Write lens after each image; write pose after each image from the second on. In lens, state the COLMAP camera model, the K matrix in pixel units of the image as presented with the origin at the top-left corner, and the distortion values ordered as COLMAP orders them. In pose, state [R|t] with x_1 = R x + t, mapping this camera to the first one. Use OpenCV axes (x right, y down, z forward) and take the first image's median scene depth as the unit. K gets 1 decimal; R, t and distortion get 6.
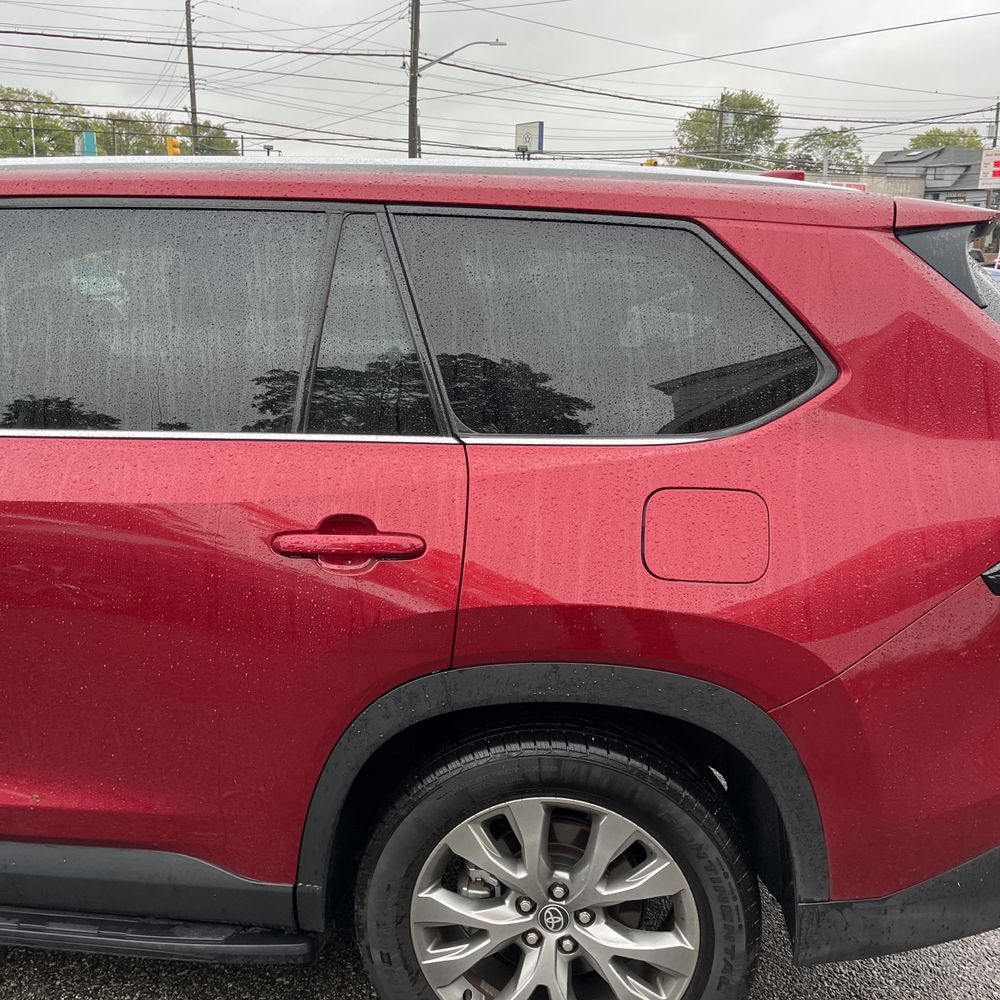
lens RADIAL K [[1019.9, 0, 500.6], [0, 1019.9, 495.0], [0, 0, 1]] dist [0.024503, 0.000000]
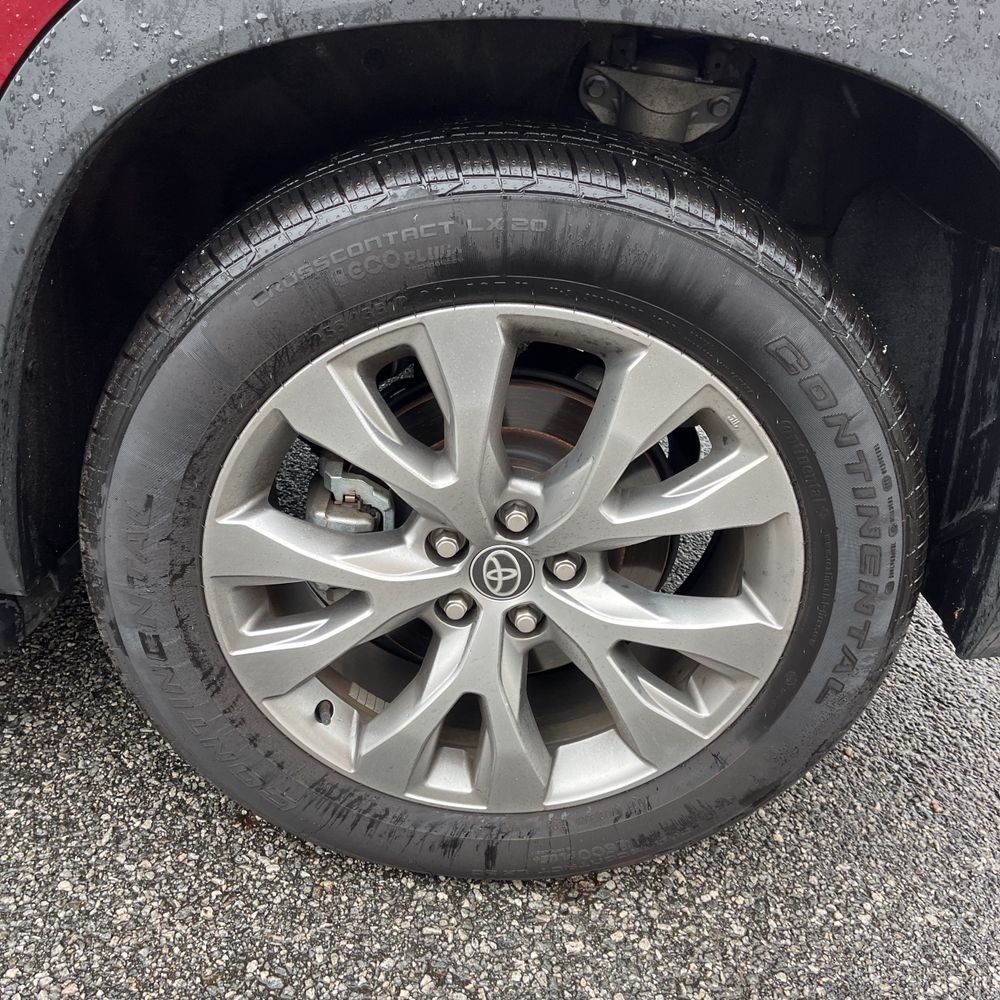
lens RADIAL K [[1019.9, 0, 494.0], [0, 1019.9, 505.2], [0, 0, 1]] dist [0.024503, 0.000000]
pose [[0.991693, 0.019113, 0.127203, -0.015282], [-0.054356, 0.958536, 0.279740, 0.245288], [-0.116582, -0.284330, 0.951612, 0.541869]]
